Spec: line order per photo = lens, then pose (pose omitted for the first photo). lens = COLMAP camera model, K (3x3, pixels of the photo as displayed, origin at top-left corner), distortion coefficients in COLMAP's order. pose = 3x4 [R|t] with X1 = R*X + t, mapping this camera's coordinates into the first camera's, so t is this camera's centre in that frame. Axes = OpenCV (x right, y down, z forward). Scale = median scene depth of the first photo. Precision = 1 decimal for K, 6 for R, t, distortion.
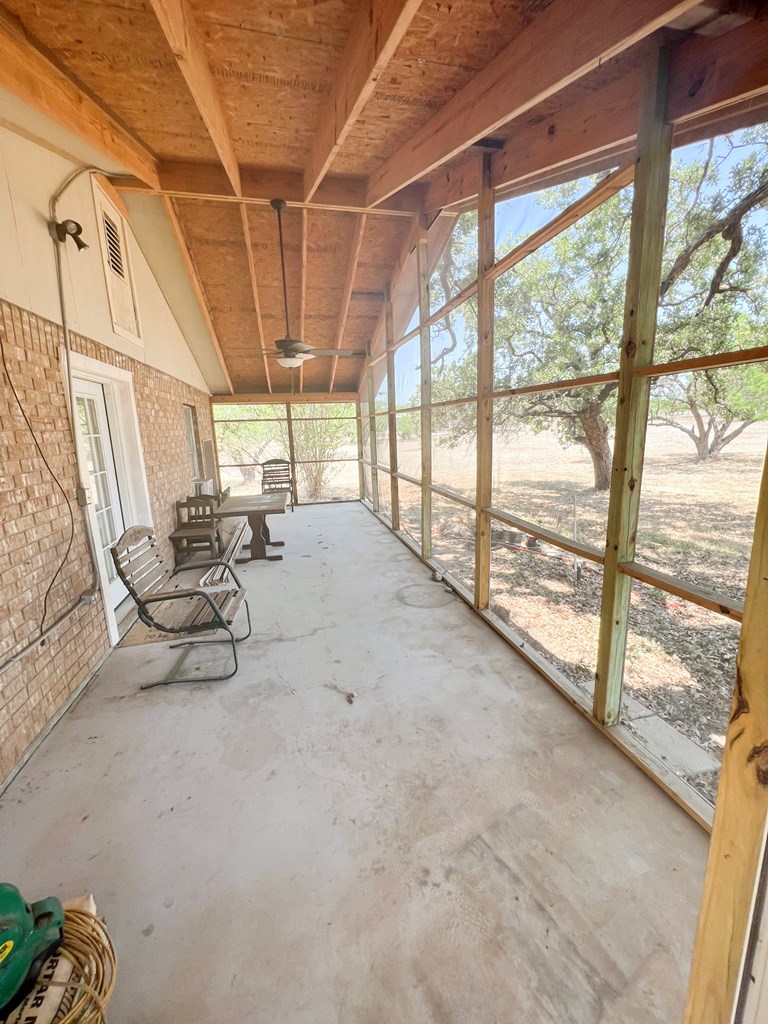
lens RADIAL K [[408.7, 0, 385.6], [0, 408.7, 507.7], [0, 0, 1]] dist [0.000112, 0.000003]
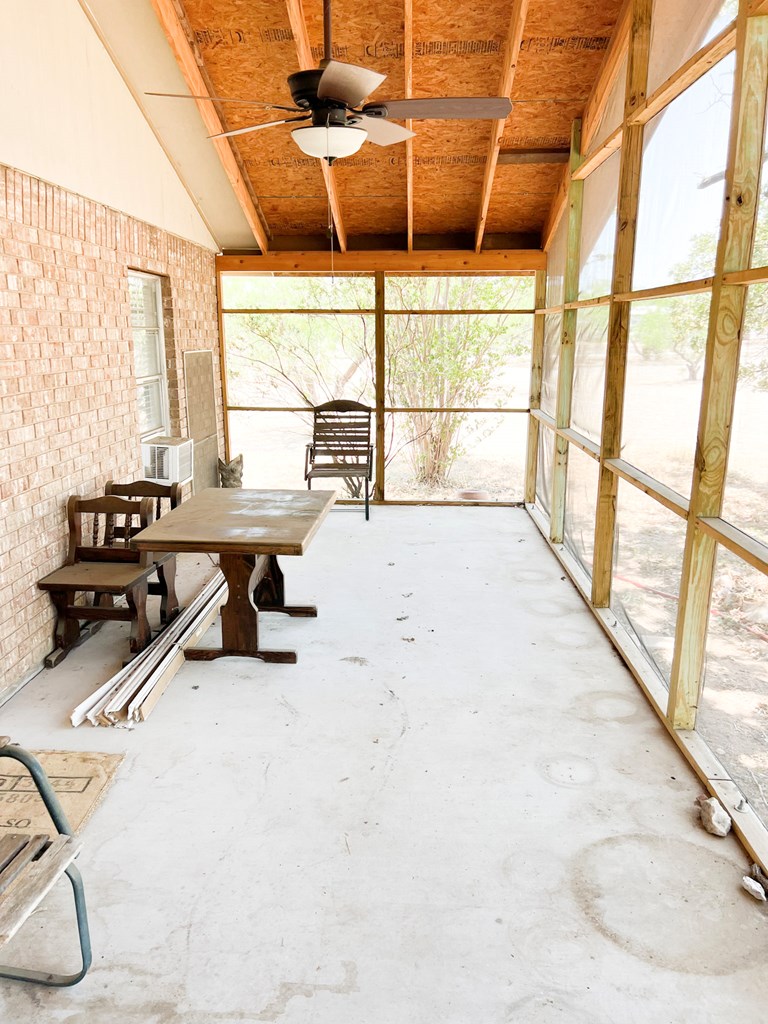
lens RADIAL K [[753.9, 0, 383.1], [0, 753.9, 513.4], [0, 0, 1]] dist [0.027805, -0.011795]
pose [[0.959256, 0.096337, -0.265606, 0.008850], [-0.084722, 0.994892, 0.054874, -0.051707], [0.269536, -0.030136, 0.962519, 0.246924]]
